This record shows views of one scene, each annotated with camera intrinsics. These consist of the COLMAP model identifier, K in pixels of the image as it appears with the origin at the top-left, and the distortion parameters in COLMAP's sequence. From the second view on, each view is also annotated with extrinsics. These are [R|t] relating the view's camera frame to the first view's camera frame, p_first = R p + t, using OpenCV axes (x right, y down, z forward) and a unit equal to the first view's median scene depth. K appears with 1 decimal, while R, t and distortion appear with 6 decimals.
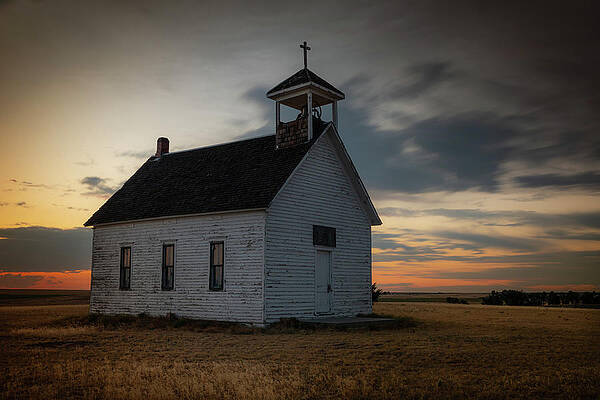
lens RADIAL K [[646.0, 0, 300.0], [0, 646.0, 200.0], [0, 0, 1]] dist [-0.015418, -0.012604]
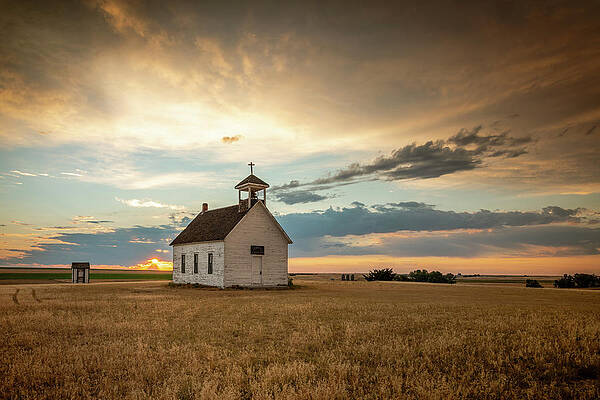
lens RADIAL K [[646.0, 0, 300.0], [0, 646.0, 200.0], [0, 0, 1]] dist [-0.015418, -0.012604]
pose [[0.941796, -0.032925, -0.334569, 0.921024], [0.042033, 0.998916, 0.020019, -0.155205], [0.333548, -0.032917, 0.942158, -1.061853]]
